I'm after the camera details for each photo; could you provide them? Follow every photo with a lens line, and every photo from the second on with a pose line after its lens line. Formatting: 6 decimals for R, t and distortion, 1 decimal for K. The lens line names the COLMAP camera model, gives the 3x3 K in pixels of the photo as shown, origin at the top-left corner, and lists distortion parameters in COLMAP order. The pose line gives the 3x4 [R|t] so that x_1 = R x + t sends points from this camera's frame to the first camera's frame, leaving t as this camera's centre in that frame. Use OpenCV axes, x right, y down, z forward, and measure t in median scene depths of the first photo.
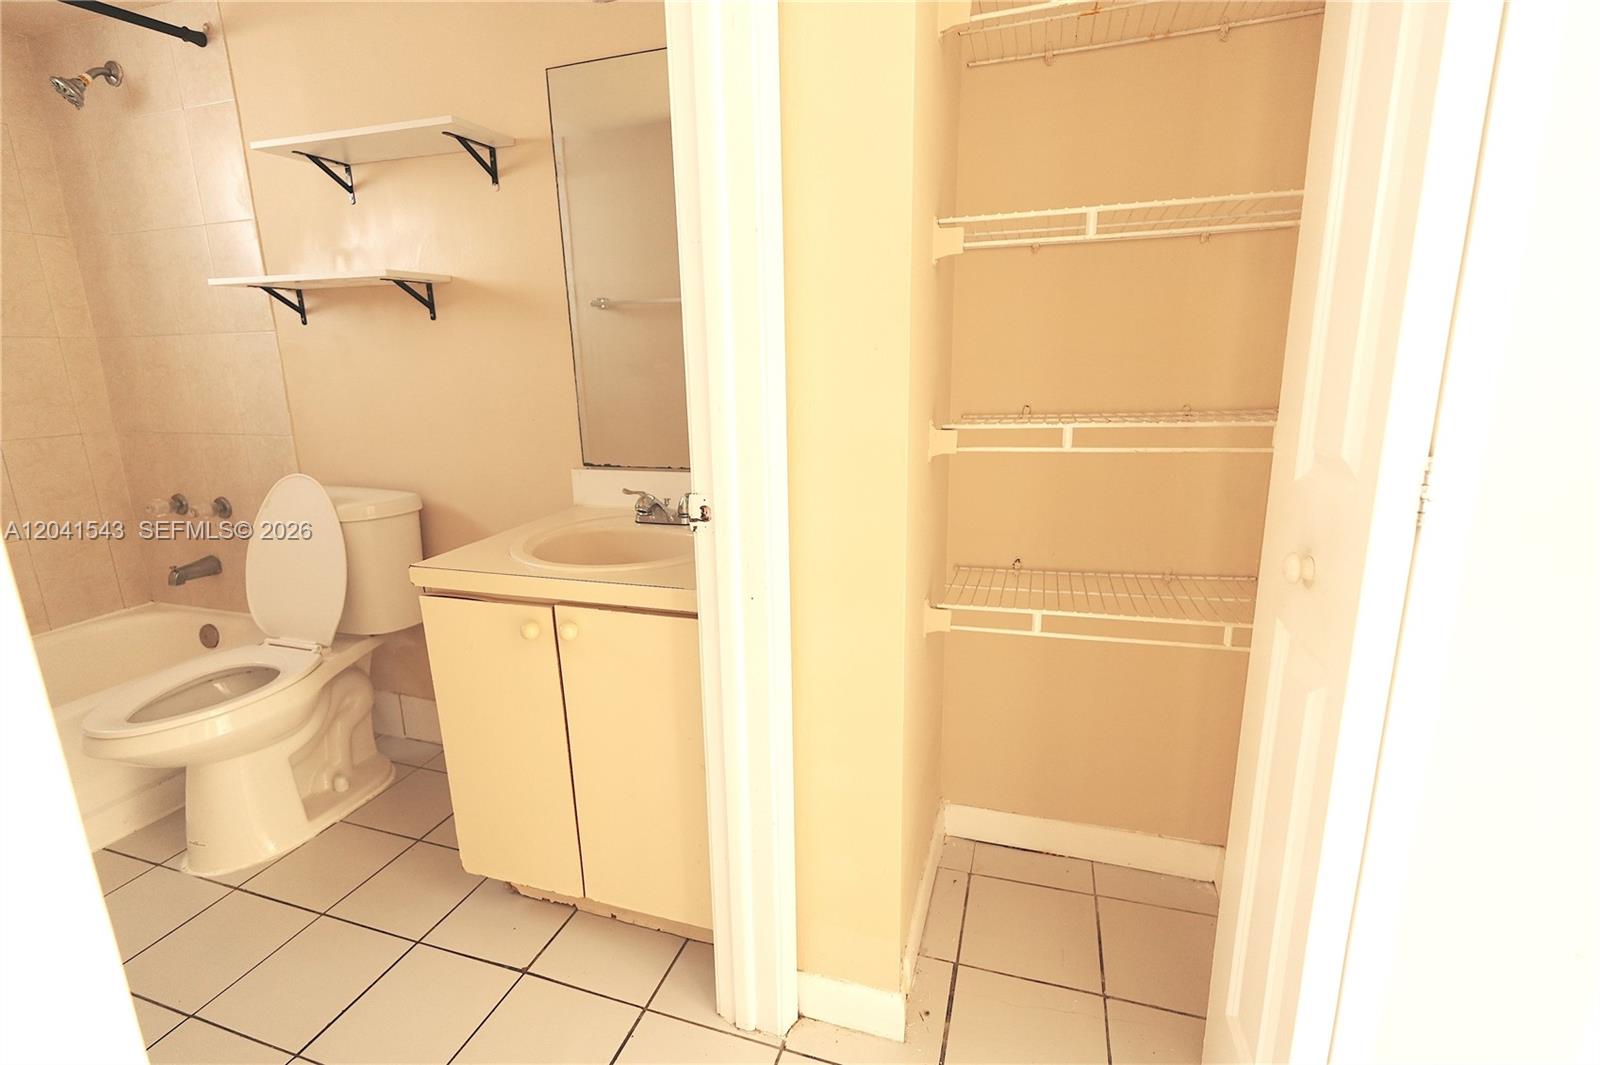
lens RADIAL K [[740.8, 0, 790.3], [0, 740.8, 531.6], [0, 0, 1]] dist [0.001316, 0.000371]
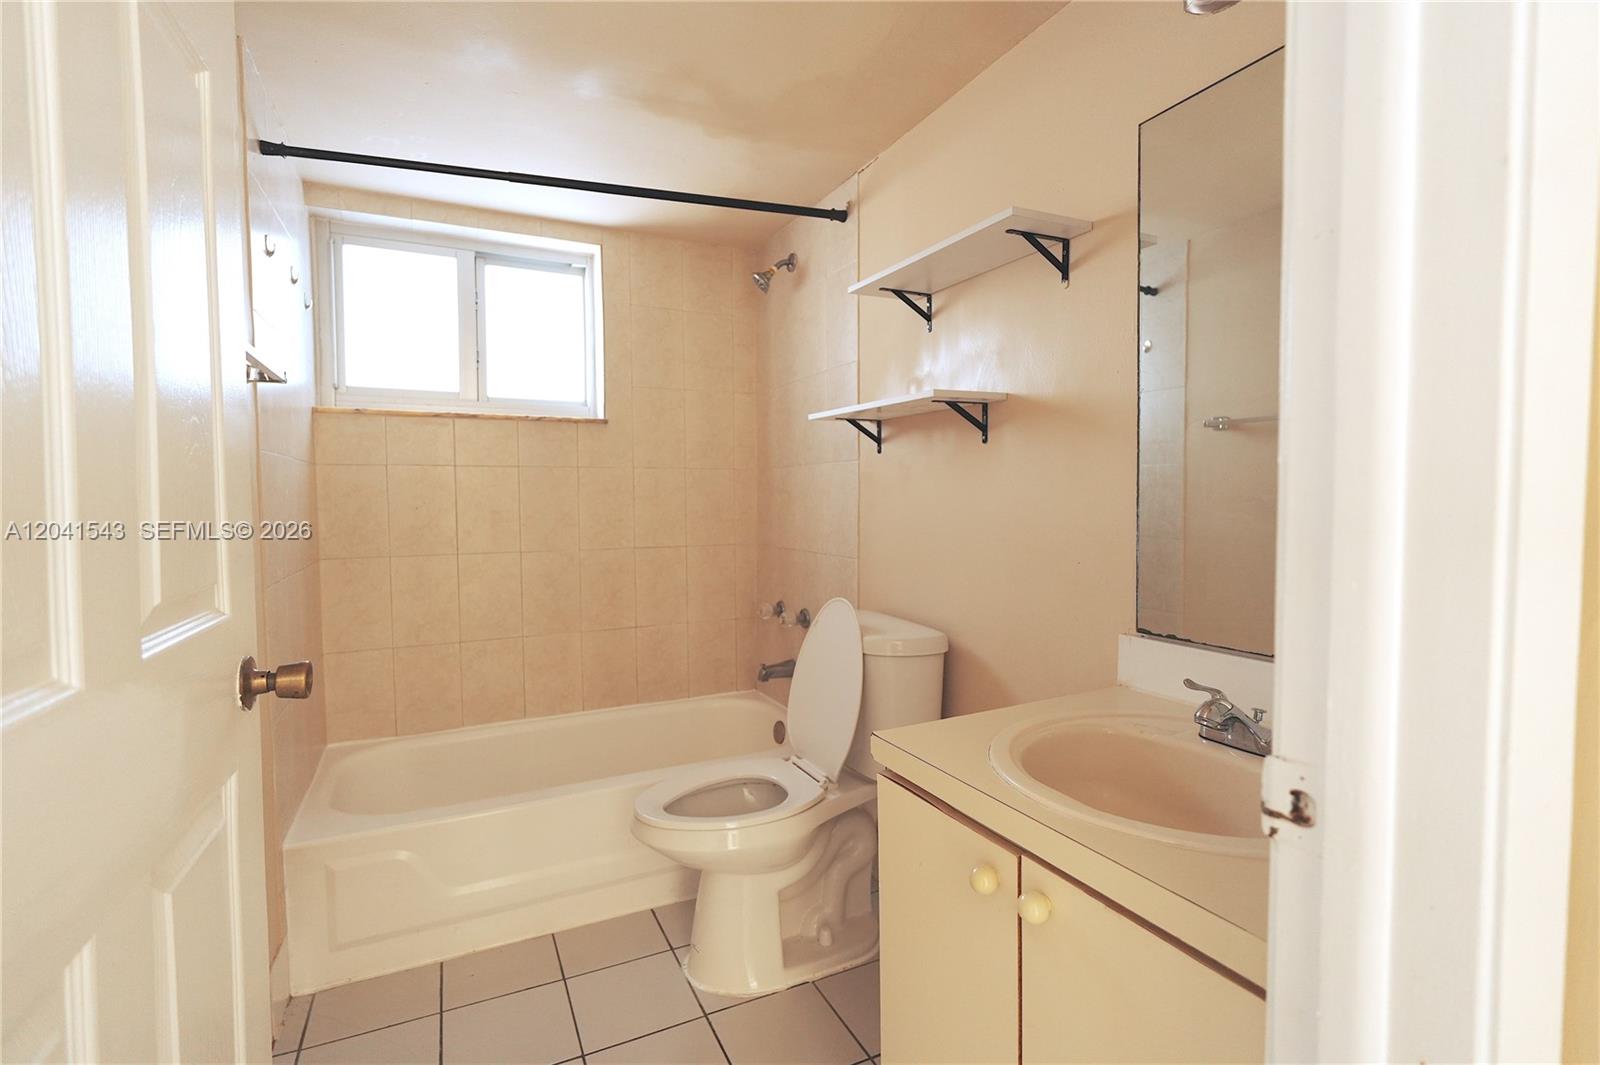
lens RADIAL K [[740.8, 0, 790.3], [0, 740.8, 531.6], [0, 0, 1]] dist [0.001316, 0.000371]
pose [[0.704788, 0.048581, -0.707753, -0.012602], [-0.172180, 0.979537, -0.104222, -0.049848], [0.688207, 0.195315, 0.698730, 0.242846]]
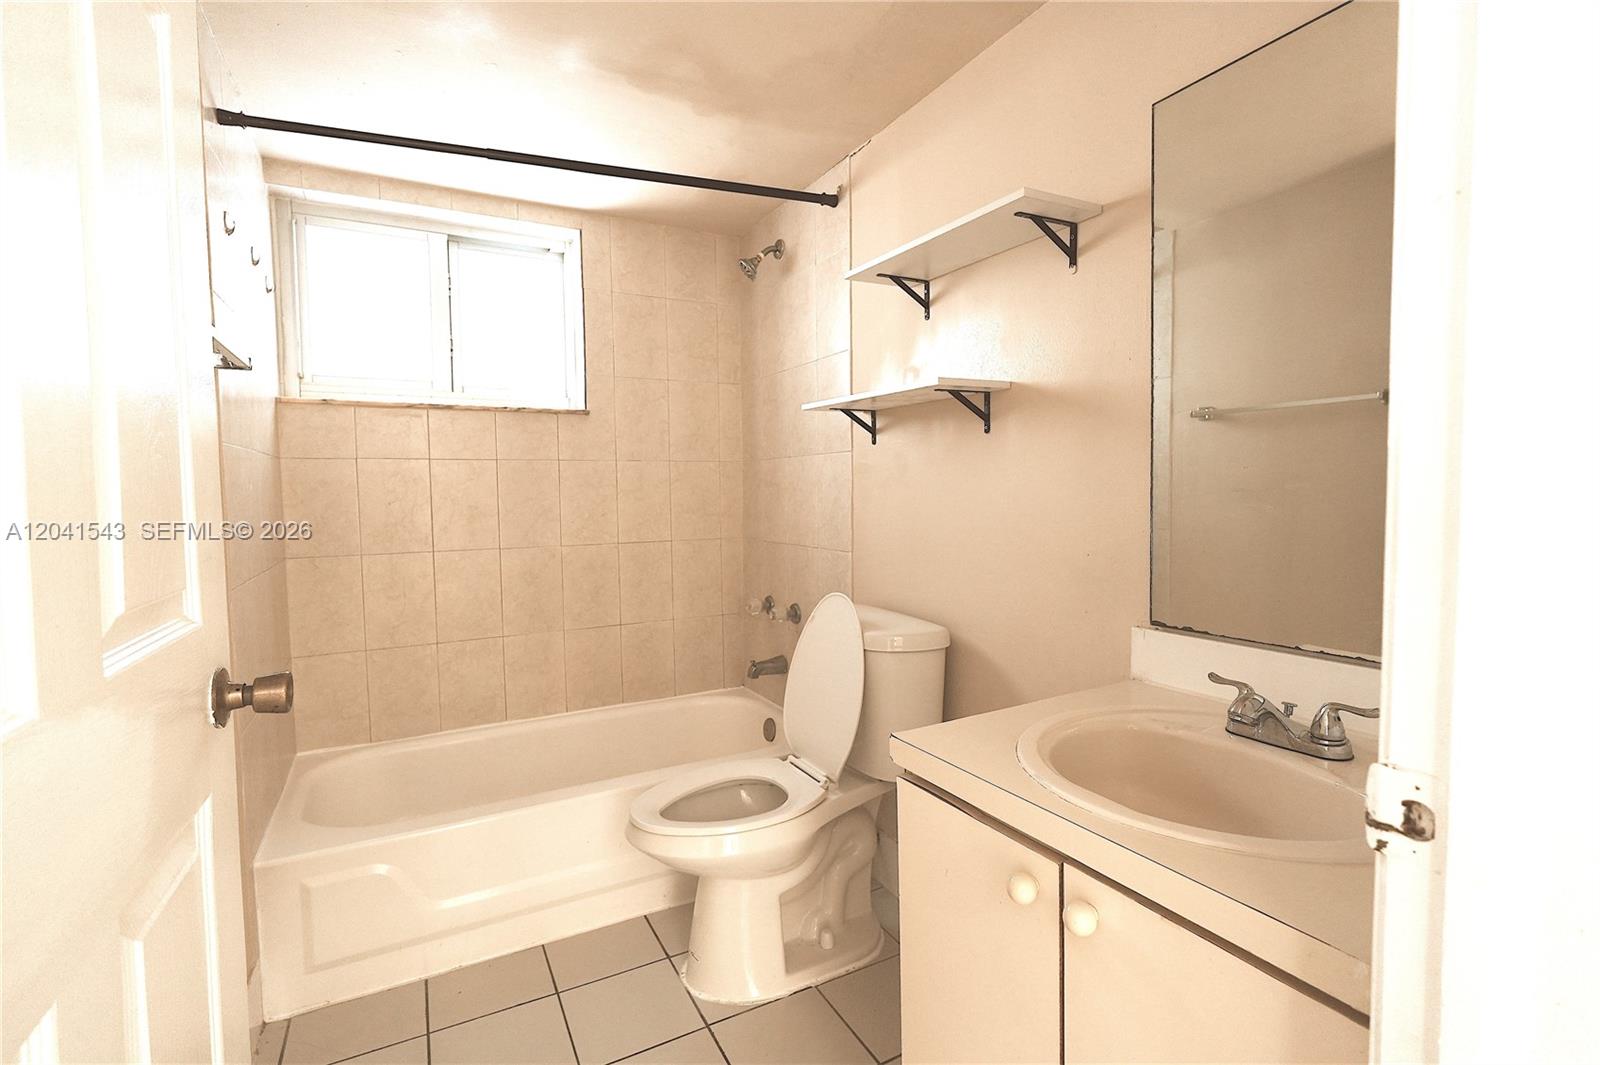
lens RADIAL K [[741.4, 0, 797.1], [0, 741.4, 531.4], [0, 0, 1]] dist [-0.000919, 0.000540]
pose [[0.737207, 0.048668, -0.673911, -0.055209], [-0.158993, 0.981890, -0.103016, -0.048153], [0.656694, 0.183091, 0.731595, 0.241656]]
